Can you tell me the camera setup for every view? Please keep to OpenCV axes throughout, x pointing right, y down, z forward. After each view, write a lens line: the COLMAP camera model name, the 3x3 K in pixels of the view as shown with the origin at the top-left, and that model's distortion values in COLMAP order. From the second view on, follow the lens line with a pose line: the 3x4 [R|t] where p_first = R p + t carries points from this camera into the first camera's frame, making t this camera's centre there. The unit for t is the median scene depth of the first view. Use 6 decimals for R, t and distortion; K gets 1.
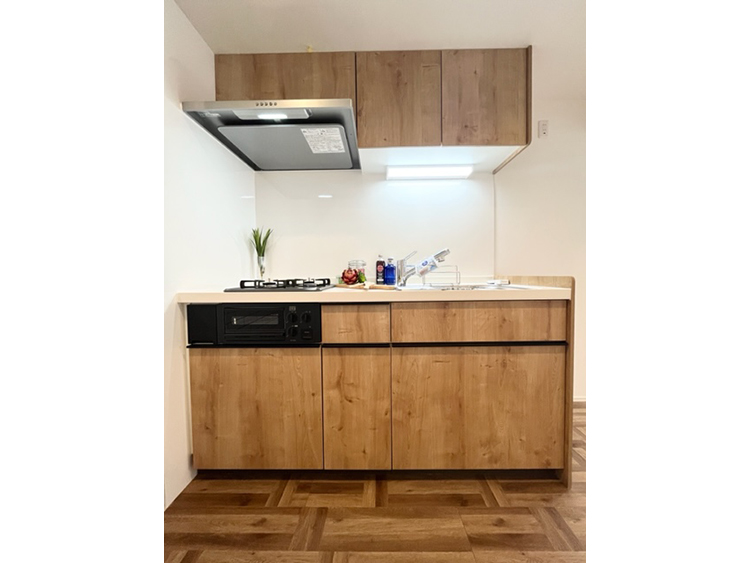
lens RADIAL K [[304.9, 0, 375.0], [0, 304.9, 281.5], [0, 0, 1]] dist [-0.001474, -0.000163]
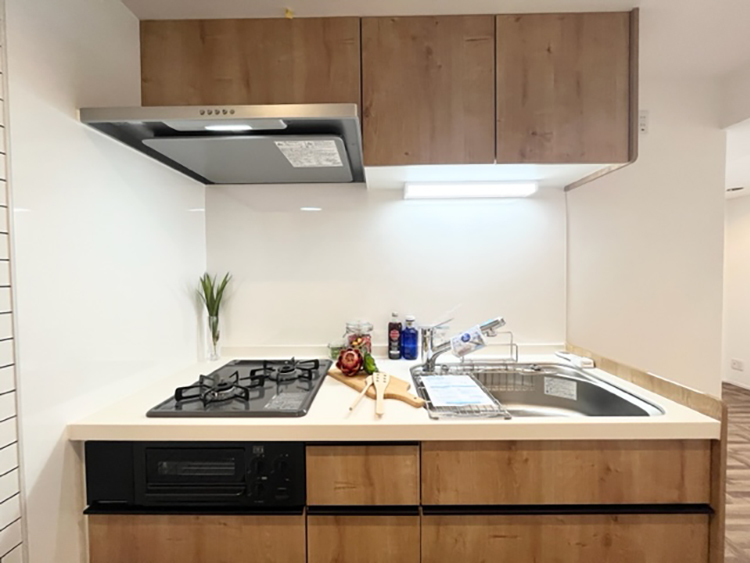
lens RADIAL K [[409.0, 0, 375.0], [0, 409.0, 281.5], [0, 0, 1]] dist [-0.001101, 0.000006]
pose [[0.999996, 0.002591, -0.001343, -0.032037], [-0.002601, 0.999966, -0.007773, -0.198448], [0.001323, 0.007776, 0.999969, 0.152576]]
